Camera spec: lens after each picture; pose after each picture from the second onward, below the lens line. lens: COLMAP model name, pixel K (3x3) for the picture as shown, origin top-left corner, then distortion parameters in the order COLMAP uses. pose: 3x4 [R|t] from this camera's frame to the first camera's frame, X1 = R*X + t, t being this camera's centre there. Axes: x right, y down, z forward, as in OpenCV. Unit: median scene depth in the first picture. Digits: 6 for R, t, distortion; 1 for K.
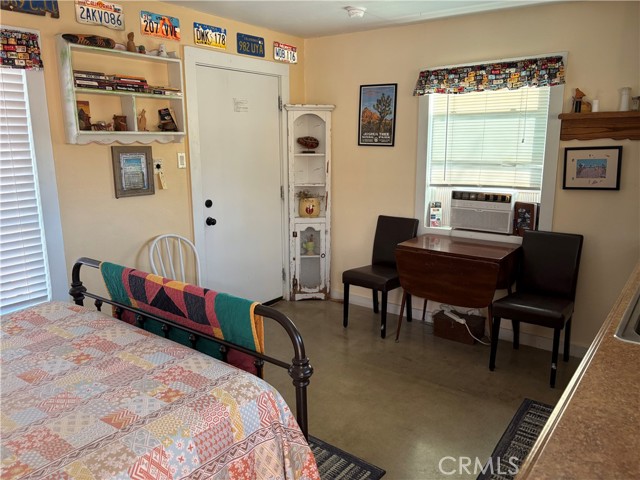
lens RADIAL K [[482.1, 0, 322.9], [0, 482.1, 241.9], [0, 0, 1]] dist [0.004883, -0.022336]
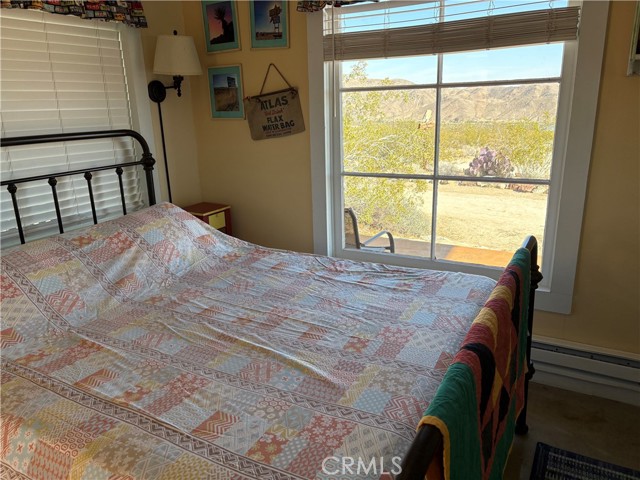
lens RADIAL K [[482.1, 0, 320.2], [0, 482.1, 239.8], [0, 0, 1]] dist [0.004883, -0.022336]
pose [[0.133738, 0.272553, -0.952801, 0.248006], [-0.170950, 0.953370, 0.248721, -0.137254], [0.976161, 0.129618, 0.174095, 0.868276]]
